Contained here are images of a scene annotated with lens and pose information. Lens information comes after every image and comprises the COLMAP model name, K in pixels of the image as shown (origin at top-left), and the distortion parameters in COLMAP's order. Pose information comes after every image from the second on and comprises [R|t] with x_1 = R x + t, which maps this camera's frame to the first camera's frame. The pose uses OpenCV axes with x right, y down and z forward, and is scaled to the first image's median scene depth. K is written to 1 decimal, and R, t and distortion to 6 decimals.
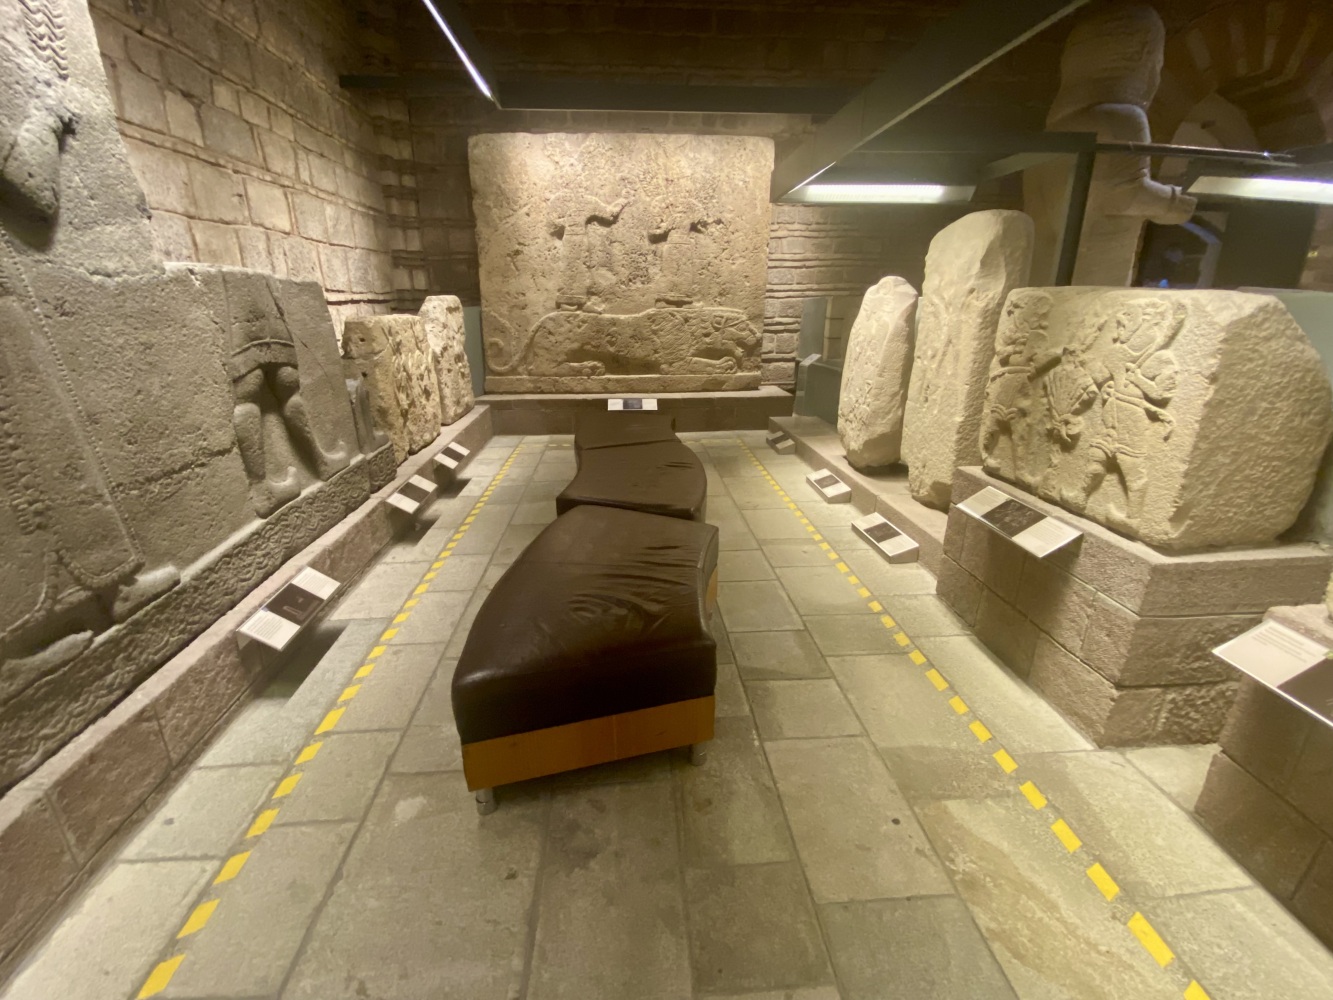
lens RADIAL K [[592.6, 0, 667.9], [0, 592.6, 498.0], [0, 0, 1]] dist [0.000448, -0.000034]
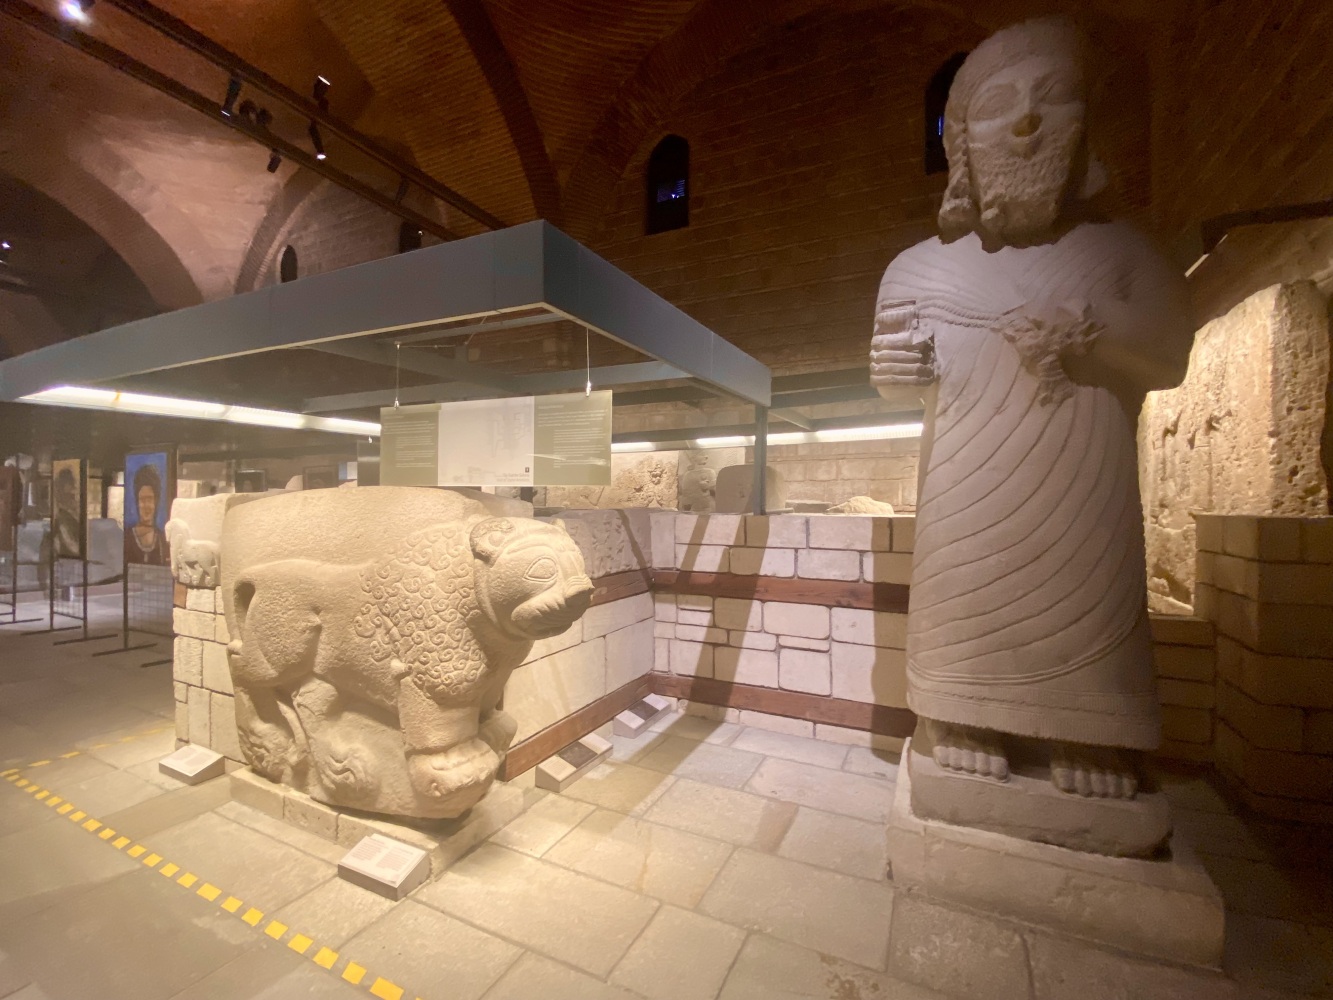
lens RADIAL K [[592.6, 0, 665.3], [0, 592.6, 502.0], [0, 0, 1]] dist [0.000448, -0.000034]
pose [[-0.511334, 0.001469, -0.859381, 1.061545], [-0.274142, 0.947475, 0.164735, -0.293774], [0.814484, 0.319827, -0.484073, 0.823984]]
